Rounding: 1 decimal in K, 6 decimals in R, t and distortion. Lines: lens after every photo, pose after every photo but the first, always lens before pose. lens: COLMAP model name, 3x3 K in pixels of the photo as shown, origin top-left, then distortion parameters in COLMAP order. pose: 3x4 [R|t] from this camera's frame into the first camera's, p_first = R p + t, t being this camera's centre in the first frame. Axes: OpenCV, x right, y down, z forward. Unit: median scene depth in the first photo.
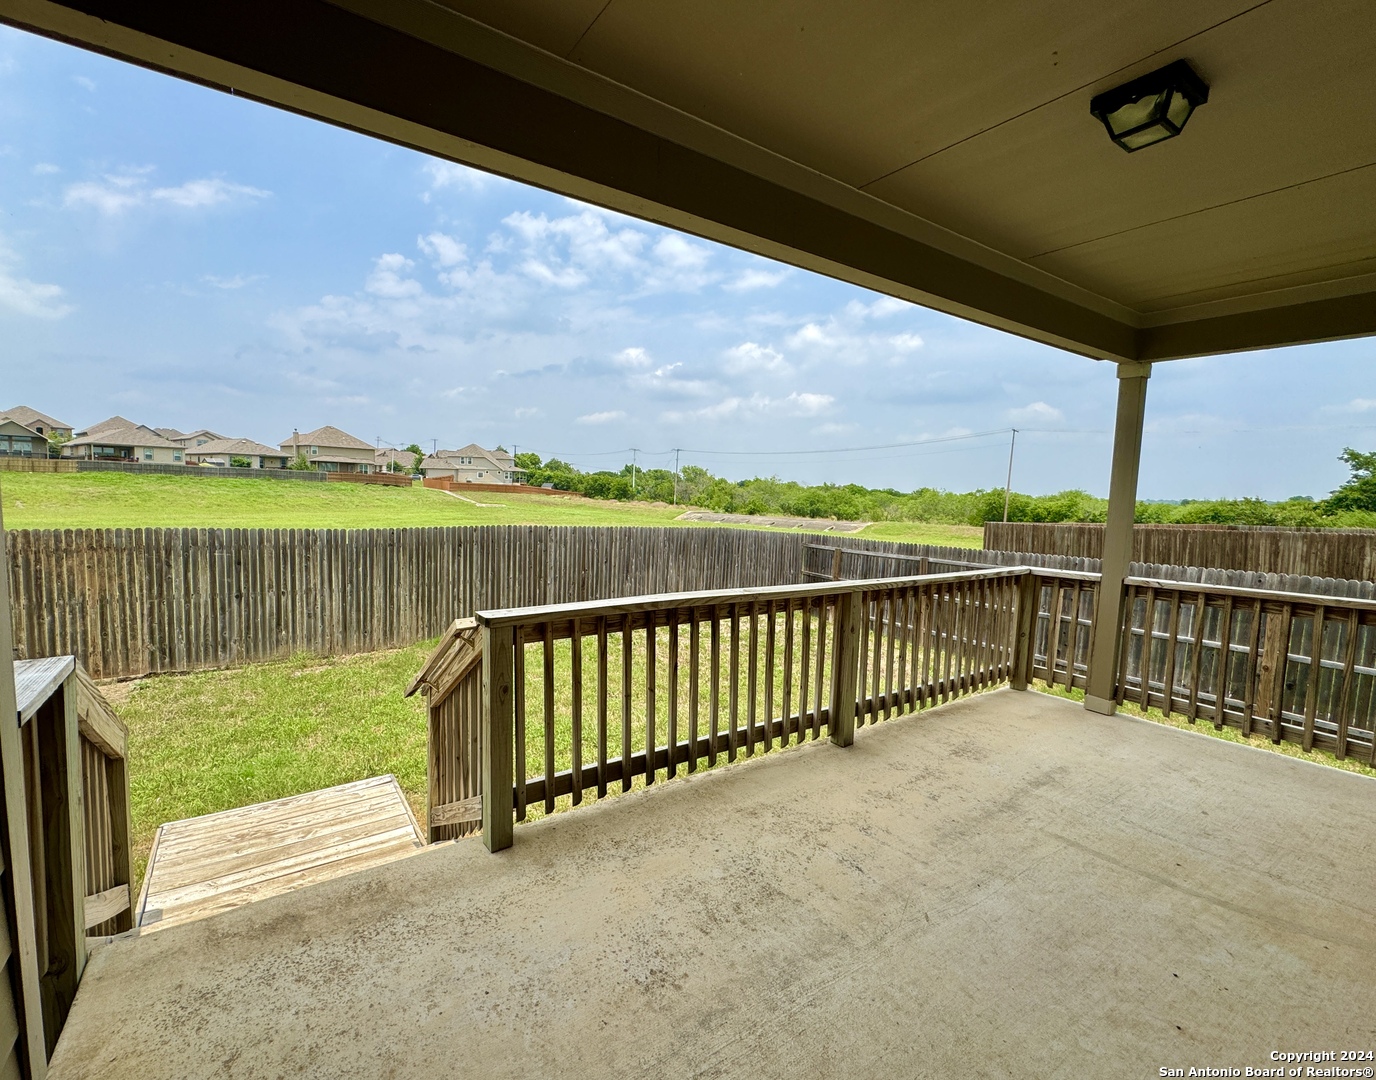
lens RADIAL K [[617.9, 0, 652.4], [0, 617.9, 539.6], [0, 0, 1]] dist [-0.001244, -0.000033]
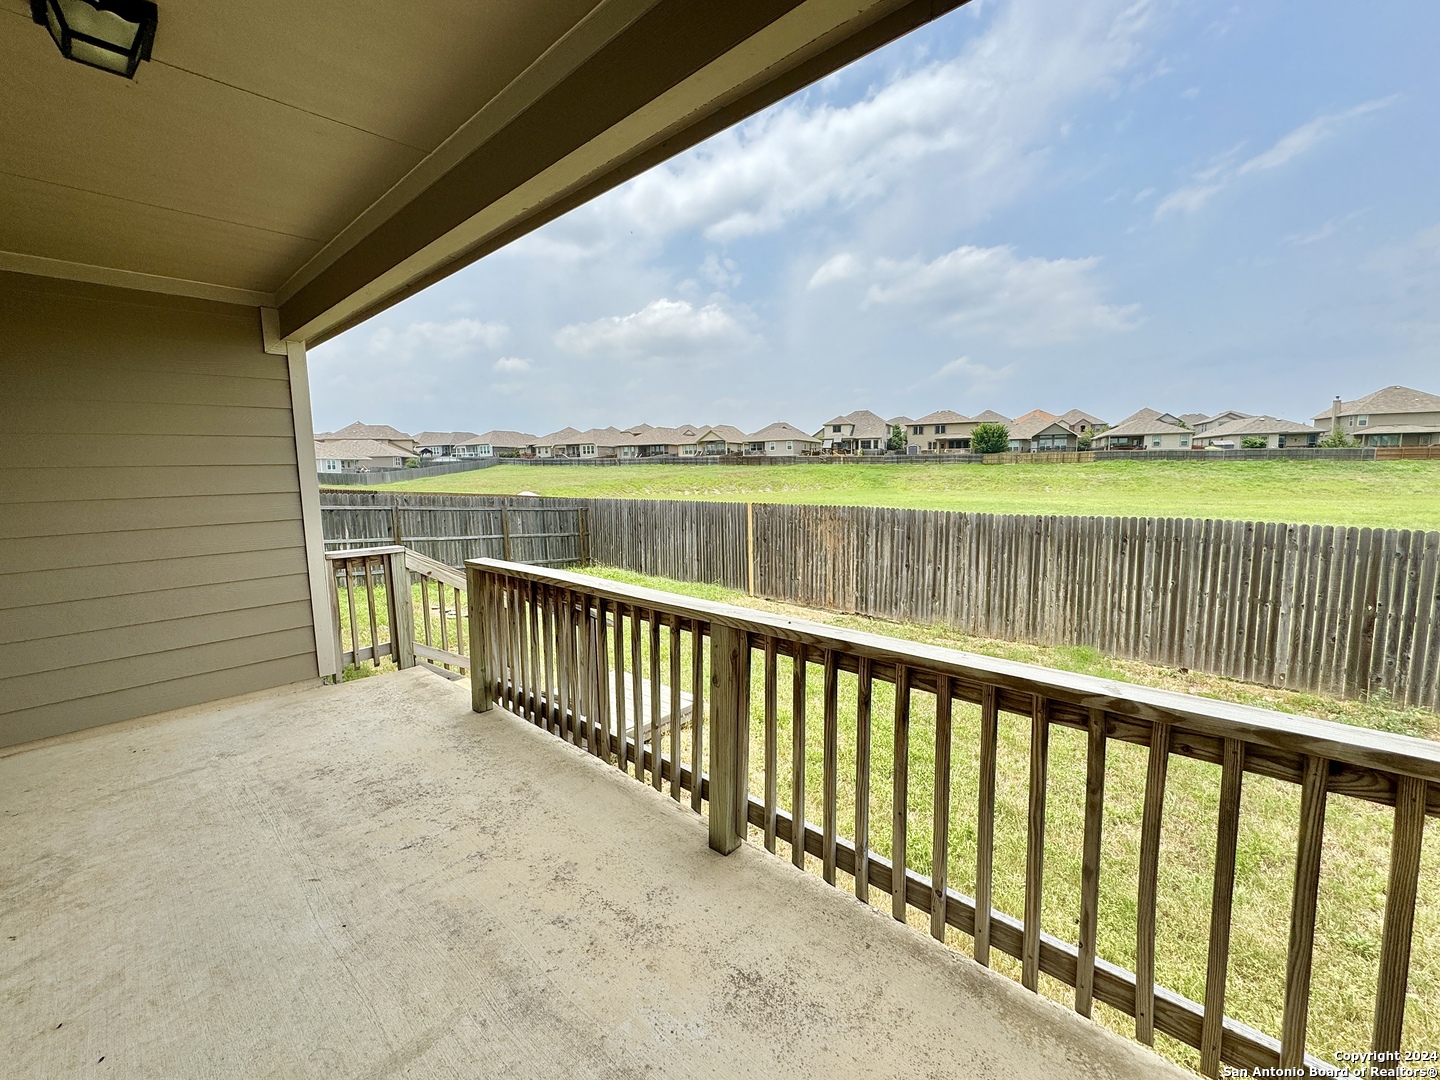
lens RADIAL K [[620.3, 0, 723.6], [0, 620.3, 540.6], [0, 0, 1]] dist [-0.002665, 0.000403]
pose [[0.230706, 0.082281, -0.969538, 0.359208], [-0.057439, 0.995832, 0.070845, -0.018590], [0.971327, 0.039345, 0.234470, 0.319326]]
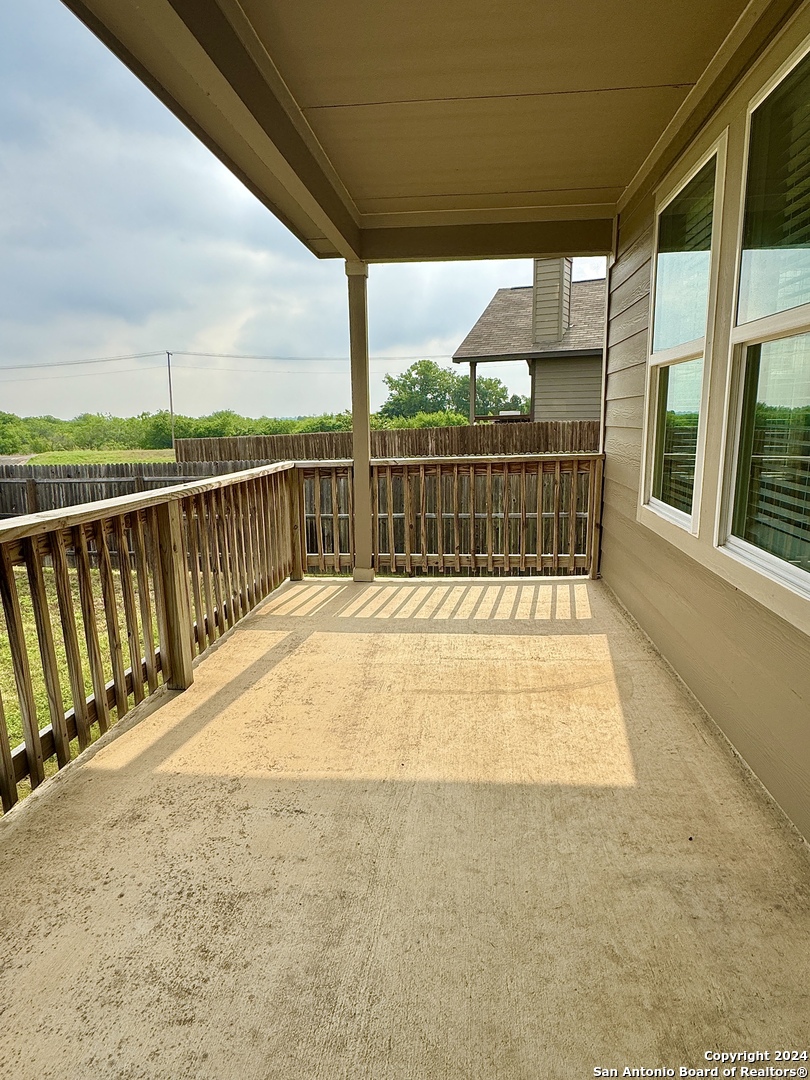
lens RADIAL K [[629.0, 0, 409.2], [0, 629.0, 539.8], [0, 0, 1]] dist [-0.001224, 0.002171]
pose [[0.634884, -0.184550, 0.750242, -0.036298], [0.097502, 0.982427, 0.159154, 0.012965], [-0.766430, -0.027894, 0.641721, 0.089597]]
